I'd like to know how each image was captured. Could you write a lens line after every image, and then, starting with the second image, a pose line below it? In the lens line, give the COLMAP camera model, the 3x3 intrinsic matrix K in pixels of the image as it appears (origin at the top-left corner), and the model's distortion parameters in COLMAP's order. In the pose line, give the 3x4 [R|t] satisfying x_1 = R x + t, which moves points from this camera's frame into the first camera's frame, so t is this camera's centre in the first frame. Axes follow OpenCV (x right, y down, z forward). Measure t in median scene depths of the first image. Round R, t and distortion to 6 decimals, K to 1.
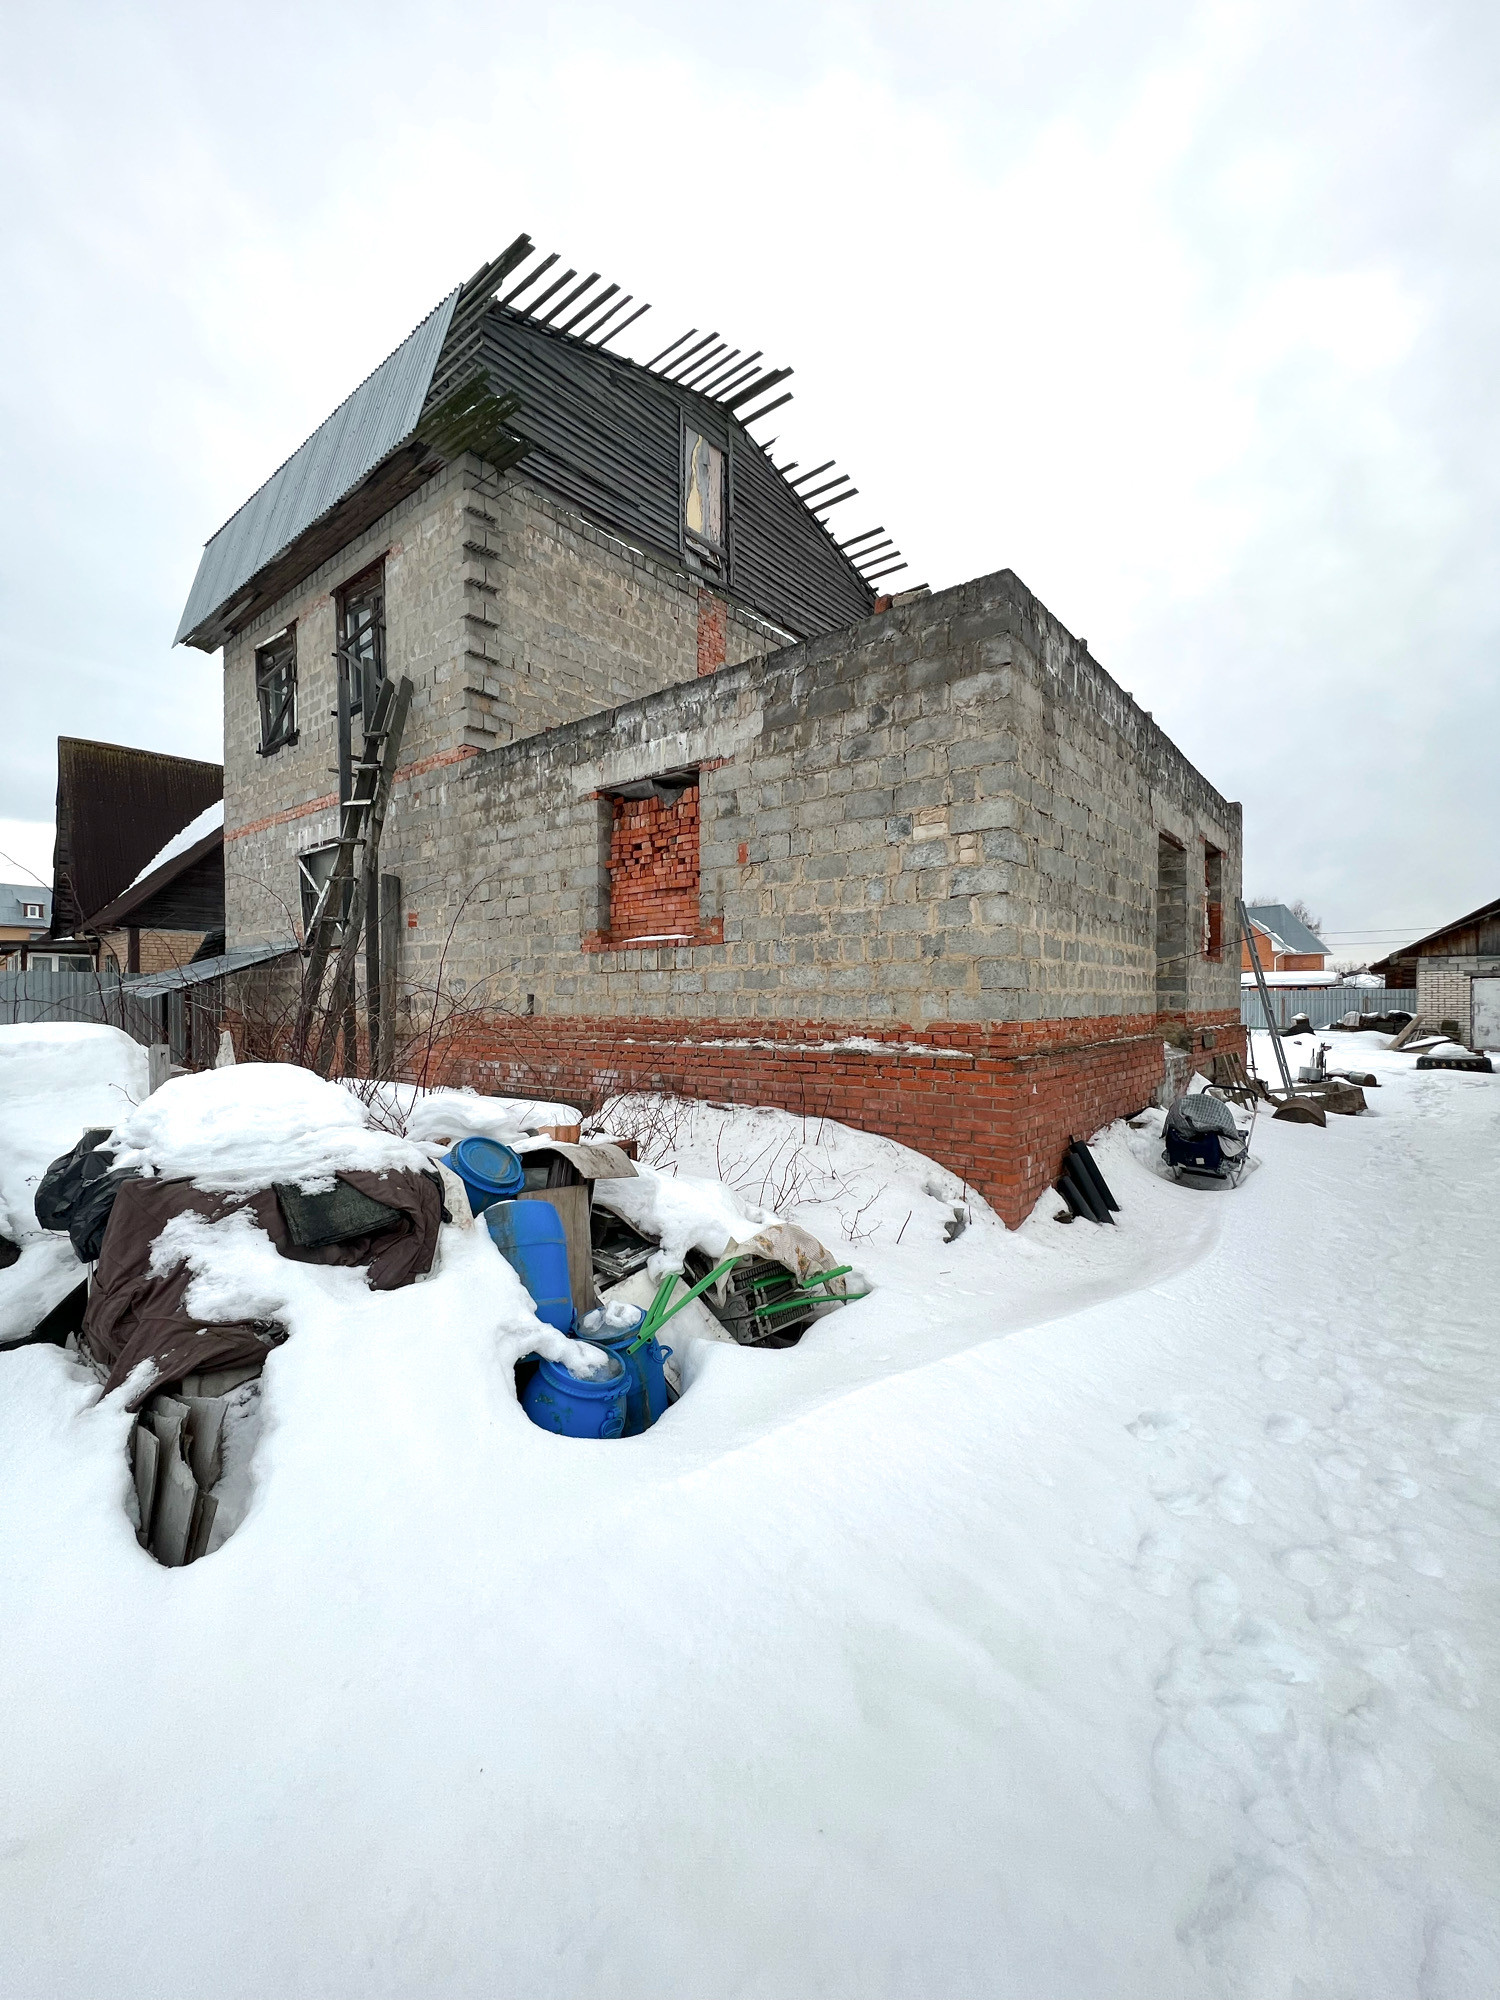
lens RADIAL K [[799.7, 0, 746.6], [0, 799.7, 1004.0], [0, 0, 1]] dist [0.004134, -0.001342]
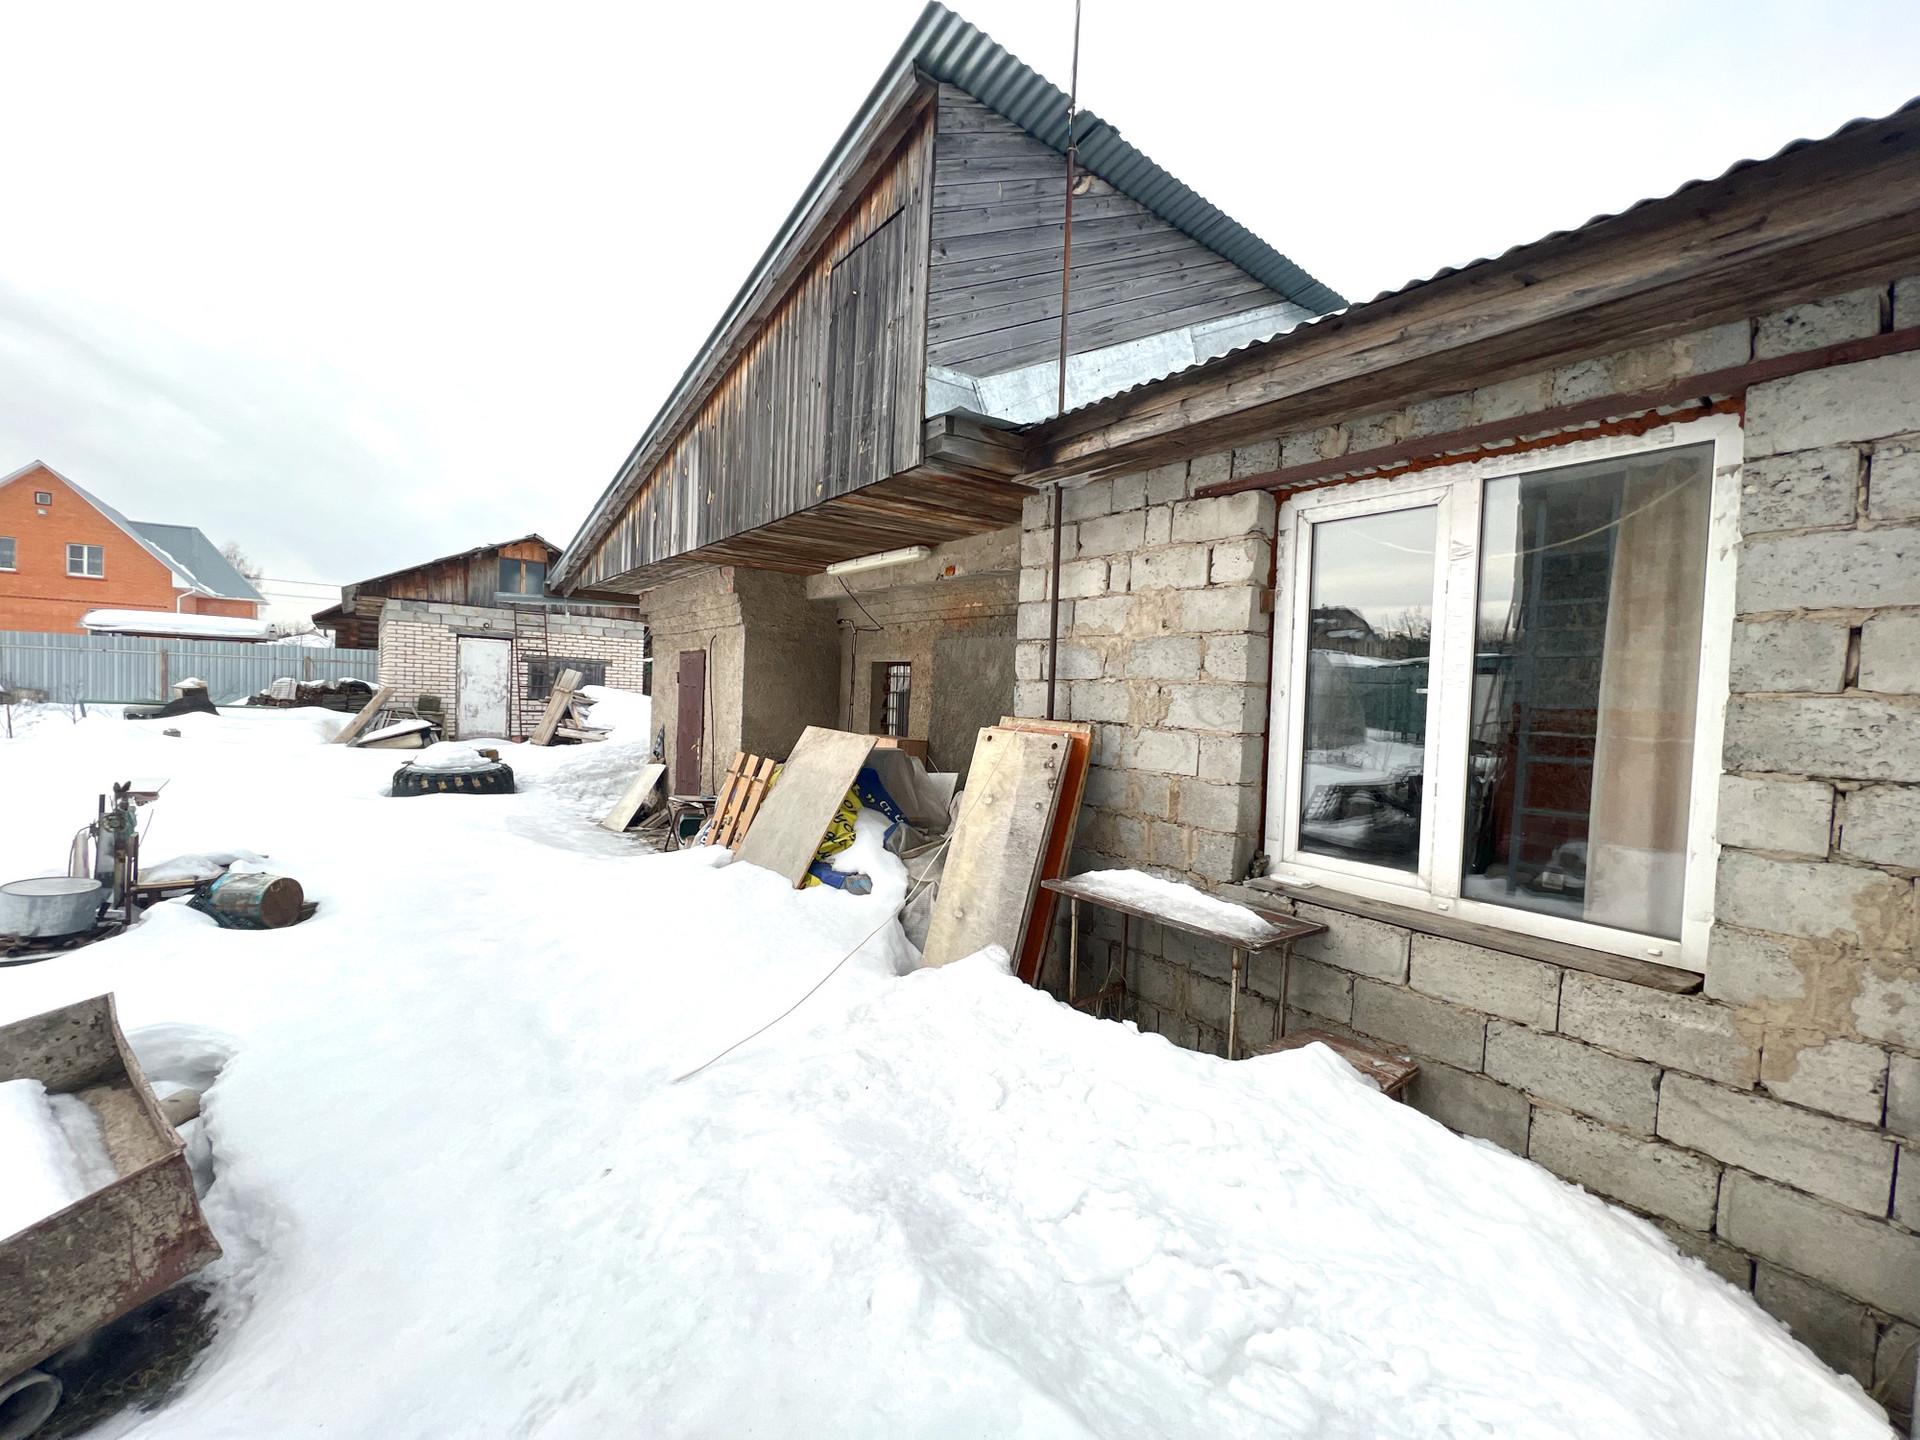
lens RADIAL K [[767.7, 0, 964.3], [0, 767.7, 723.3], [0, 0, 1]] dist [0.004134, -0.001342]
pose [[0.211052, -0.026371, 0.977119, 0.942881], [-0.040502, 0.998542, 0.035697, 0.005525], [-0.976635, -0.047110, 0.209676, 1.180861]]
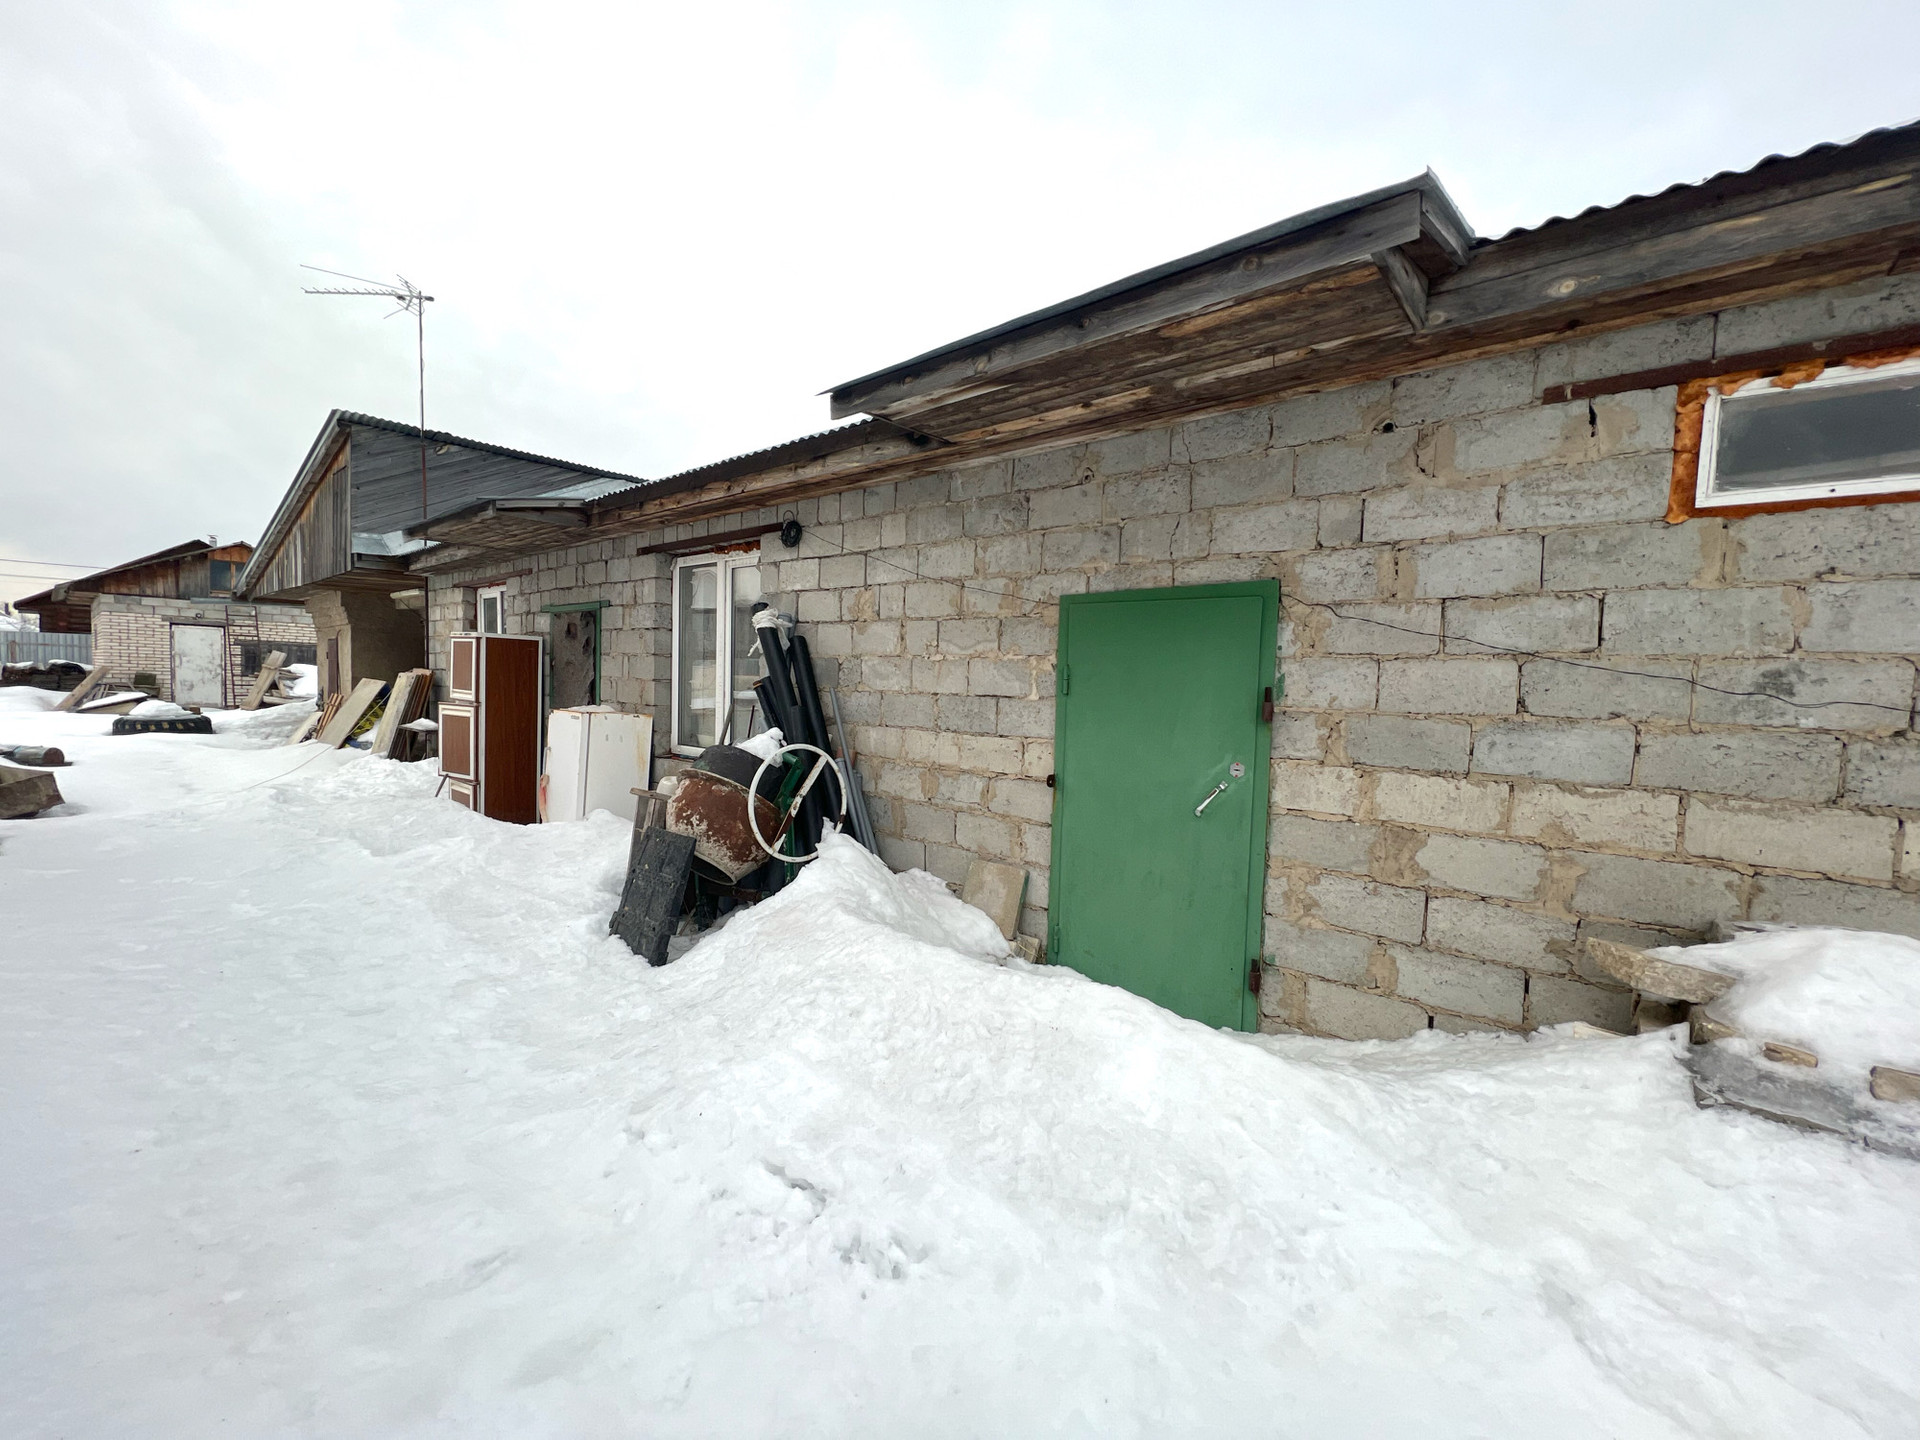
lens RADIAL K [[767.7, 0, 965.4], [0, 767.7, 720.7], [0, 0, 1]] dist [0.004134, -0.001342]
pose [[0.011681, -0.048851, 0.998738, 0.225201], [-0.029347, 0.998359, 0.049175, 0.015475], [-0.999501, -0.029884, 0.010228, 0.372817]]
